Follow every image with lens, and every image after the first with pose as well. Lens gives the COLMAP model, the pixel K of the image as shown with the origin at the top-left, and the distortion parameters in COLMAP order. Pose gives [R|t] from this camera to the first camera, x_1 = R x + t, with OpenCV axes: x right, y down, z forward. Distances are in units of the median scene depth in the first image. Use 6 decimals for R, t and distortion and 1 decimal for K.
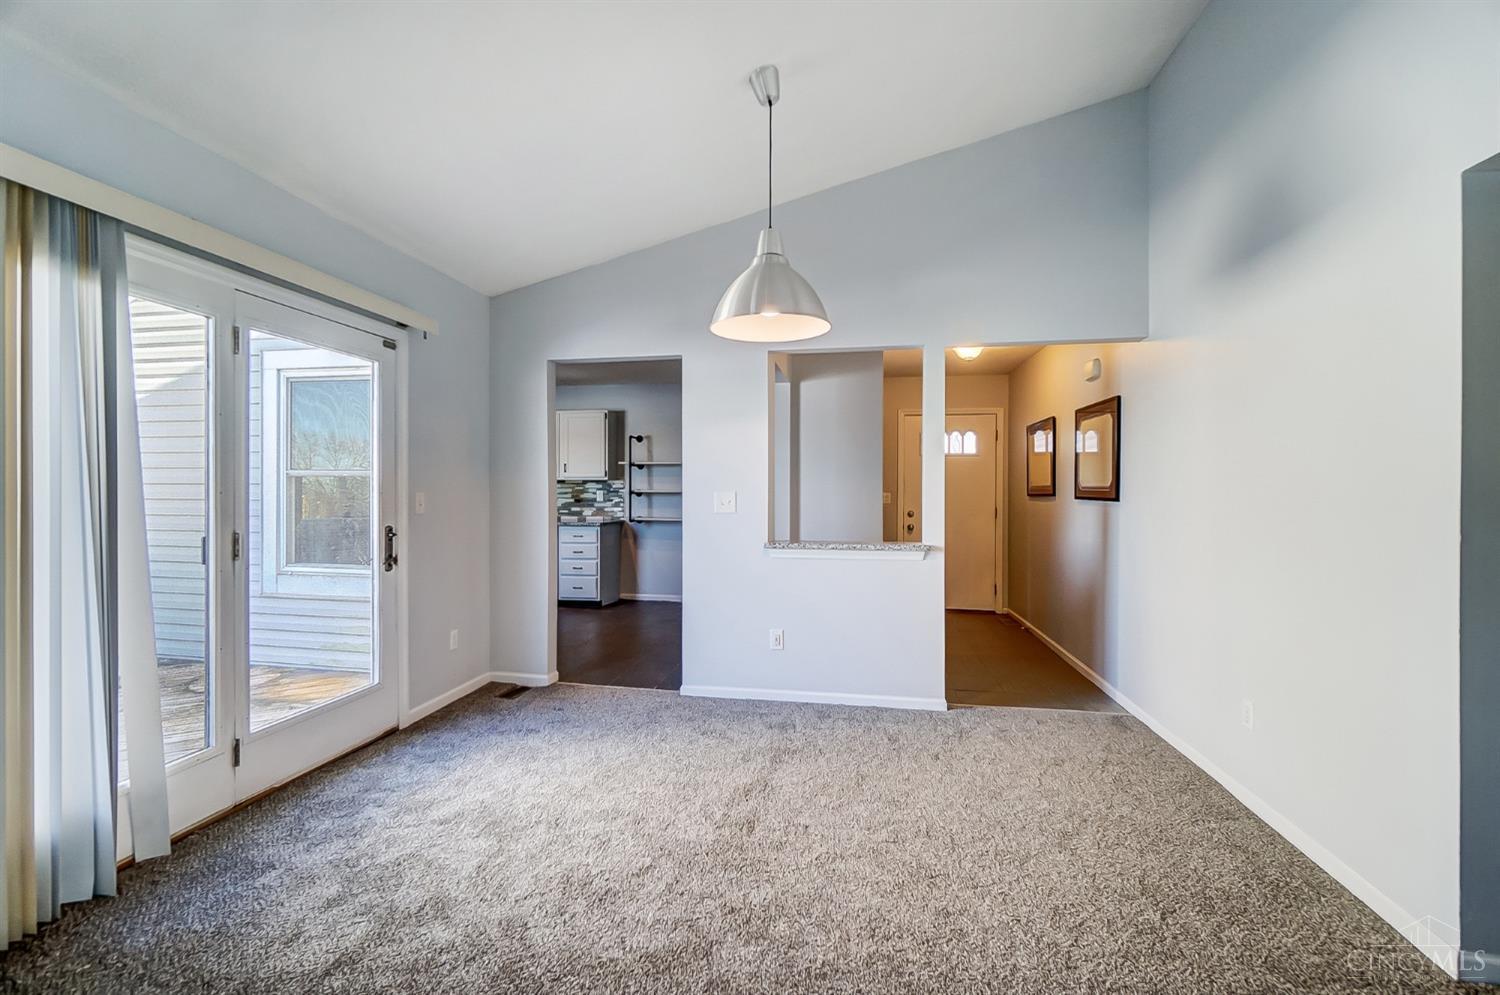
lens RADIAL K [[670.0, 0, 746.5], [0, 670.0, 482.7], [0, 0, 1]] dist [-0.053878, 0.000387]
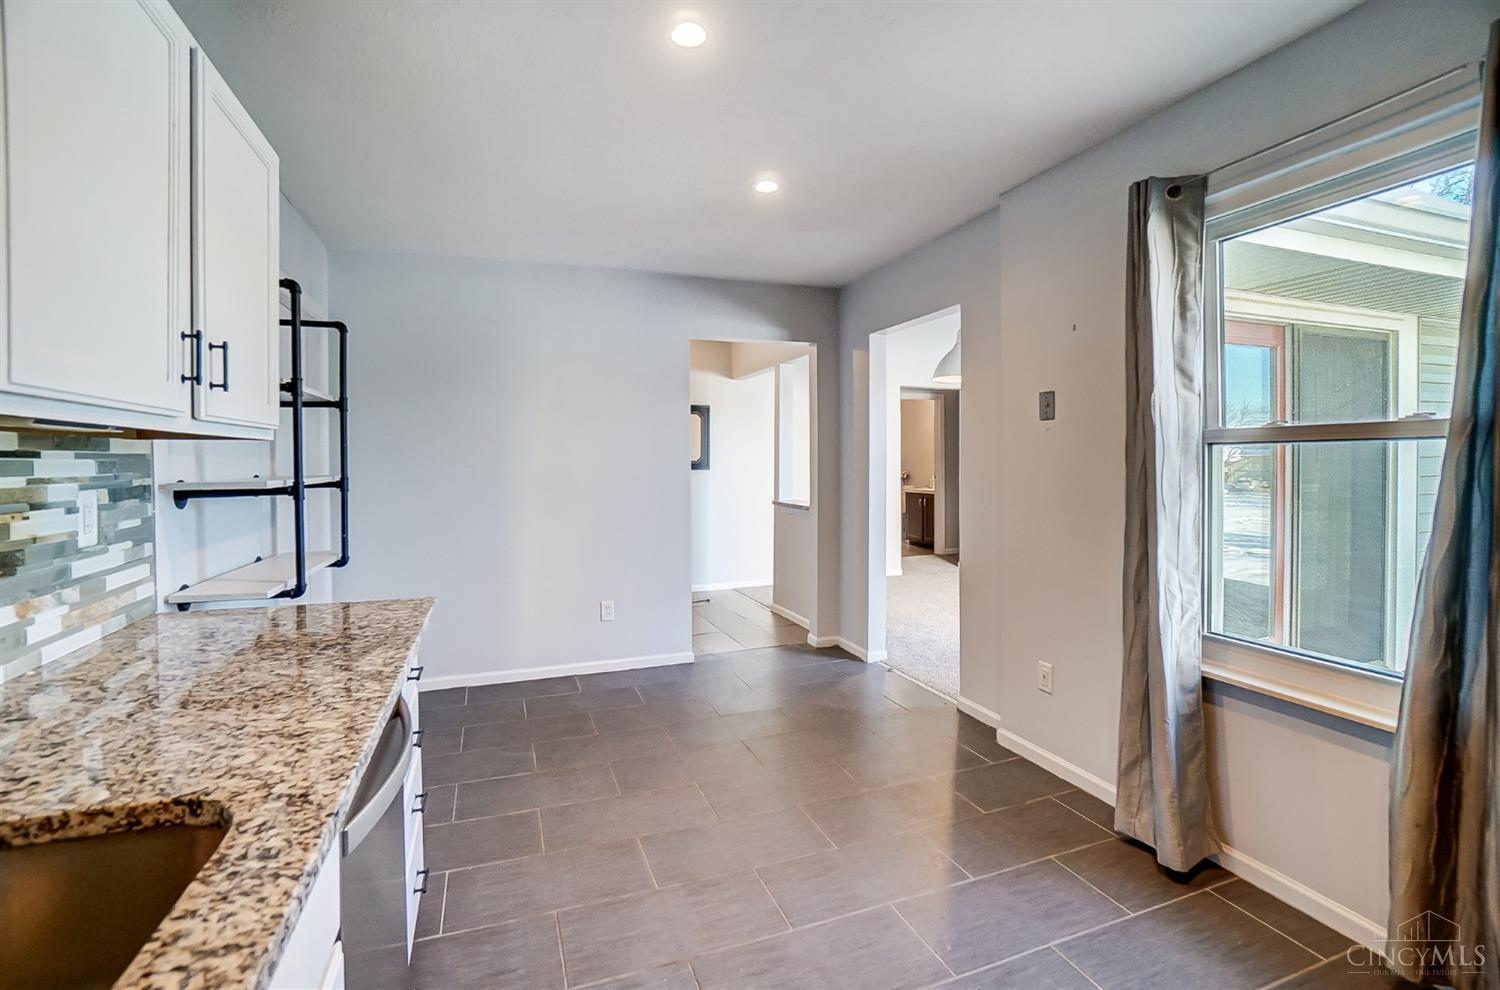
lens RADIAL K [[714.3, 0, 747.6], [0, 714.3, 466.4], [0, 0, 1]] dist [-0.001418, -0.000038]
pose [[-0.516186, -0.009640, 0.856422, -0.522574], [-0.006090, 0.999953, 0.007585, 0.001712], [-0.856455, -0.001300, -0.516220, 1.000180]]
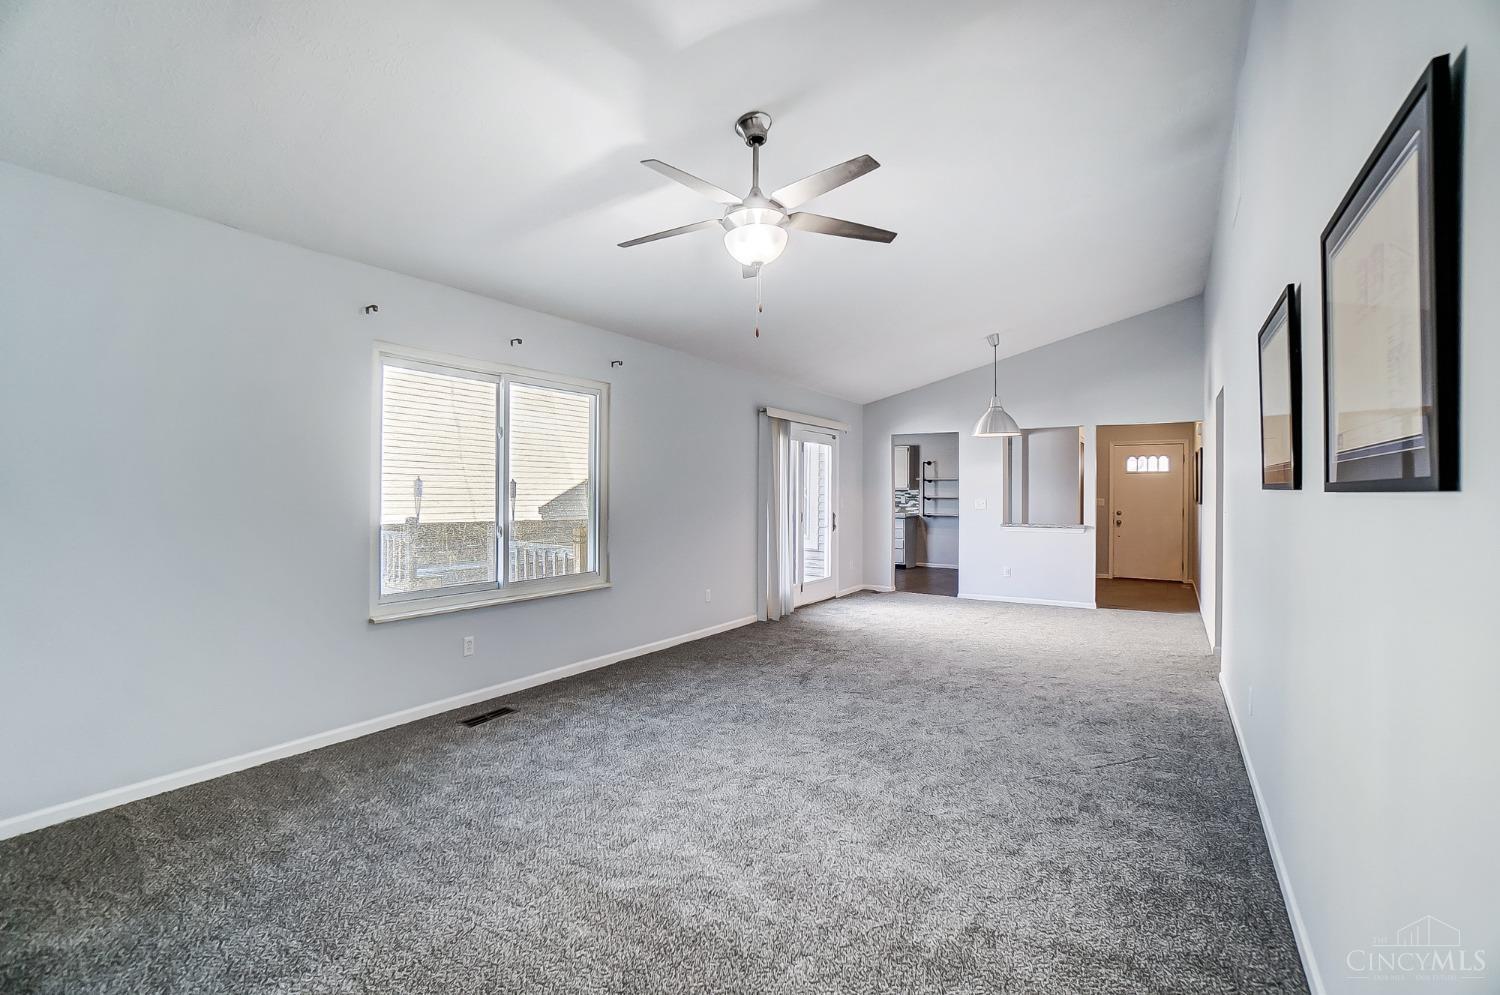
lens RADIAL K [[670.0, 0, 746.5], [0, 670.0, 482.7], [0, 0, 1]] dist [-0.053878, 0.000387]
pose [[0.922491, -0.004684, -0.385990, 0.048741], [0.002860, 0.999982, -0.005301, -0.013625], [0.386008, 0.003786, 0.922488, -0.615192]]
